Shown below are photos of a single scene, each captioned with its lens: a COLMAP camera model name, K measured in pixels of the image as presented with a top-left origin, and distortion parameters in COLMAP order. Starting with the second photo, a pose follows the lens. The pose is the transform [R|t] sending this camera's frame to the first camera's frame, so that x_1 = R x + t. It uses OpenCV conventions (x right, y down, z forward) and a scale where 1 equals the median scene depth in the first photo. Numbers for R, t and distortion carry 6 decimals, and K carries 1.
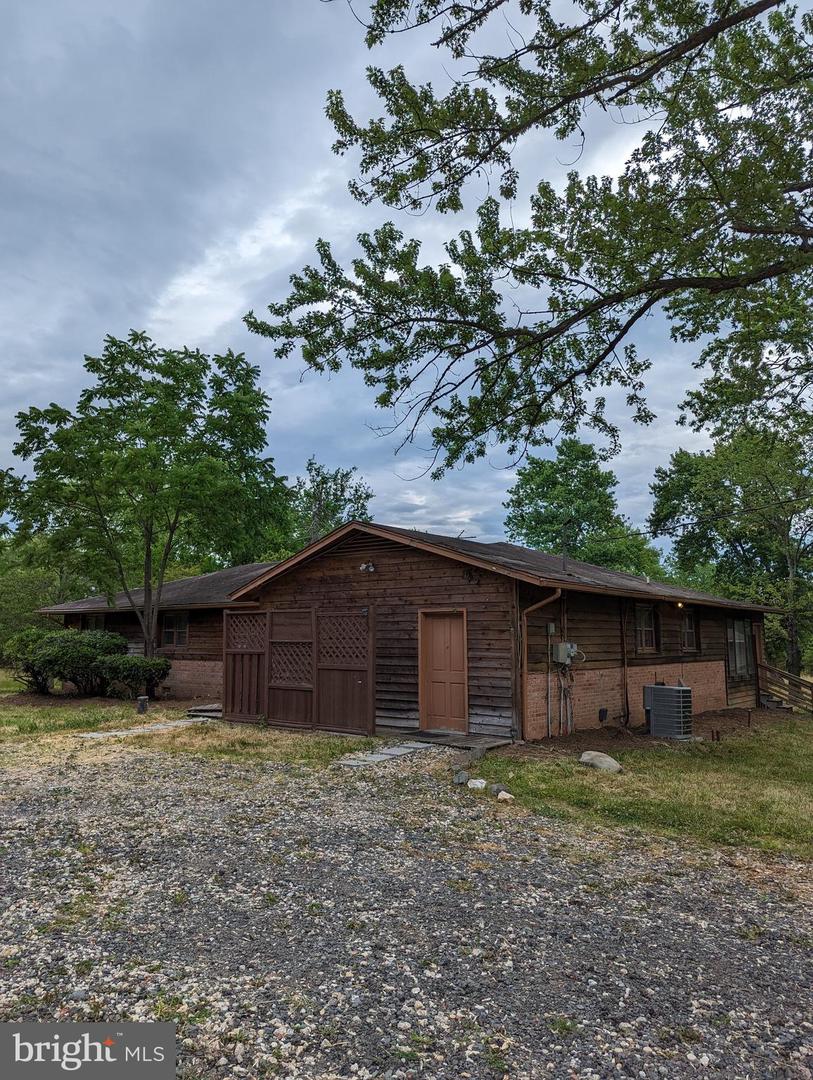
lens RADIAL K [[764.9, 0, 406.5], [0, 764.9, 540.0], [0, 0, 1]] dist [0.099184, -0.101489]
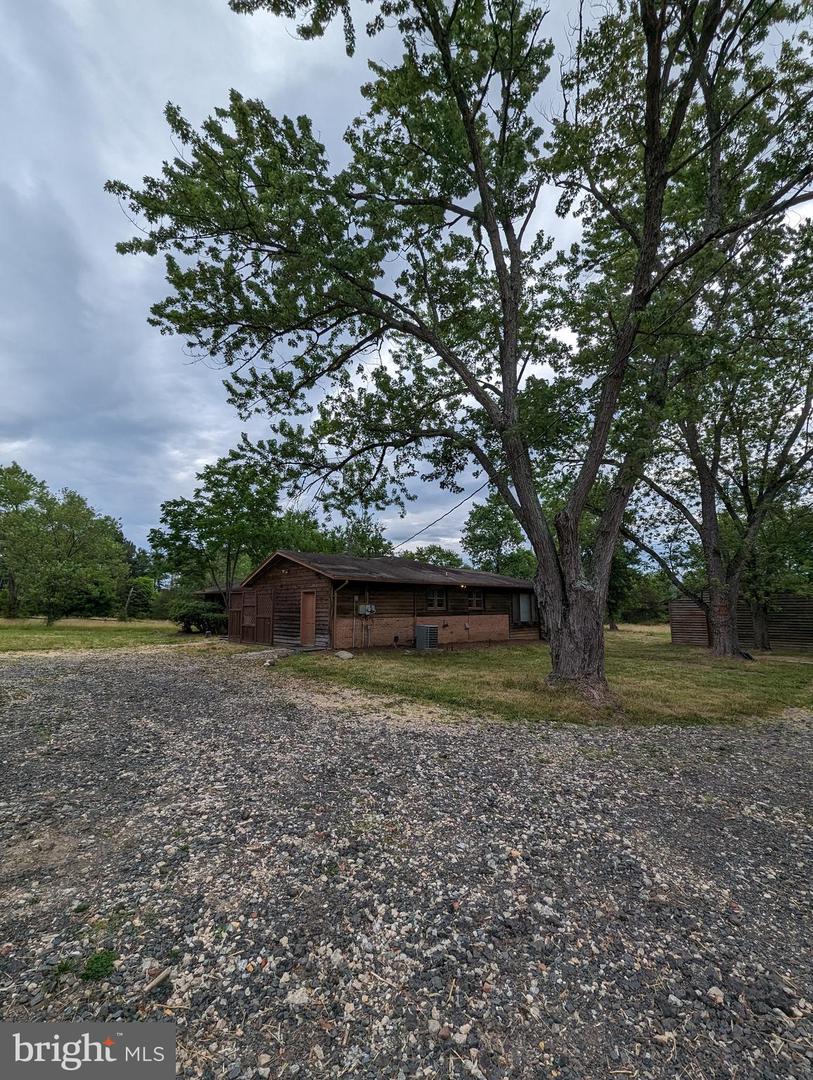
lens RADIAL K [[457.2, 0, 402.5], [0, 457.2, 542.7], [0, 0, 1]] dist [0.000609, 0.000003]
pose [[0.989706, -0.028383, -0.140275, 0.482564], [0.026397, 0.999523, -0.016005, -0.017933], [0.140663, 0.012137, 0.989983, -0.258549]]
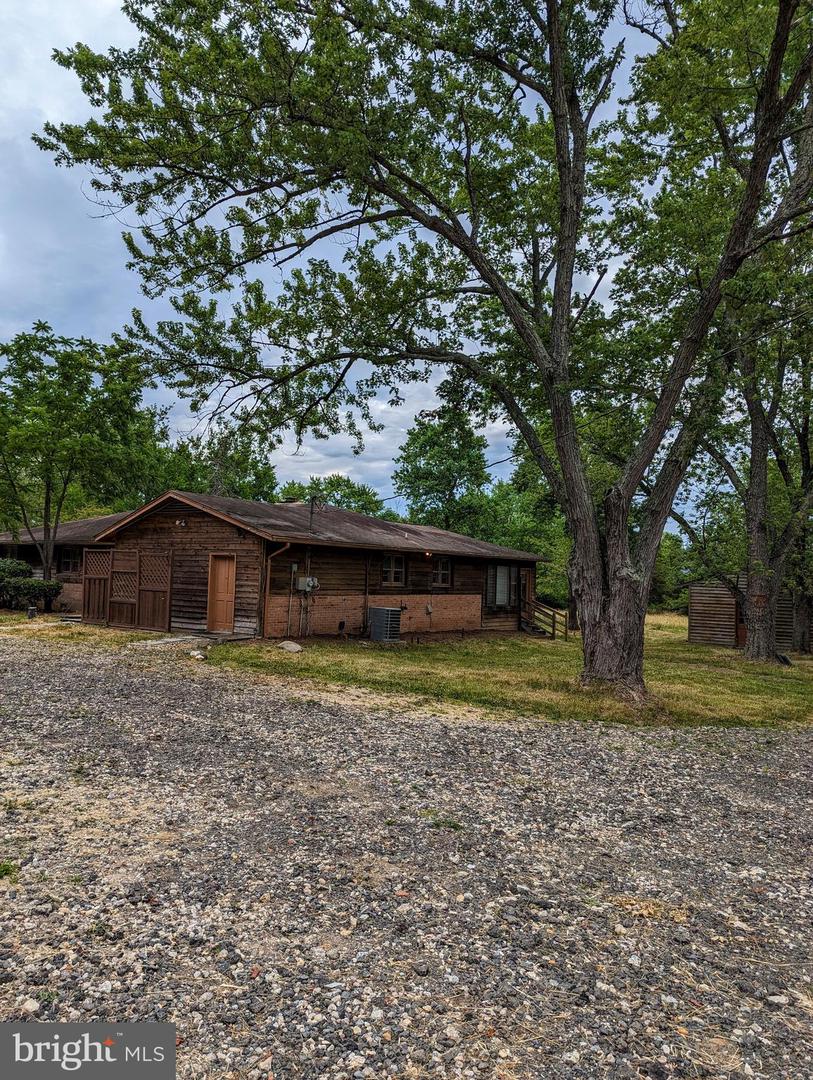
lens RADIAL K [[764.9, 0, 406.5], [0, 764.9, 540.0], [0, 0, 1]] dist [0.099184, -0.101489]
pose [[0.998284, 0.033019, 0.048368, 0.320898], [-0.036858, 0.996052, 0.080761, -0.069465], [-0.045510, -0.082405, 0.995559, -0.510996]]
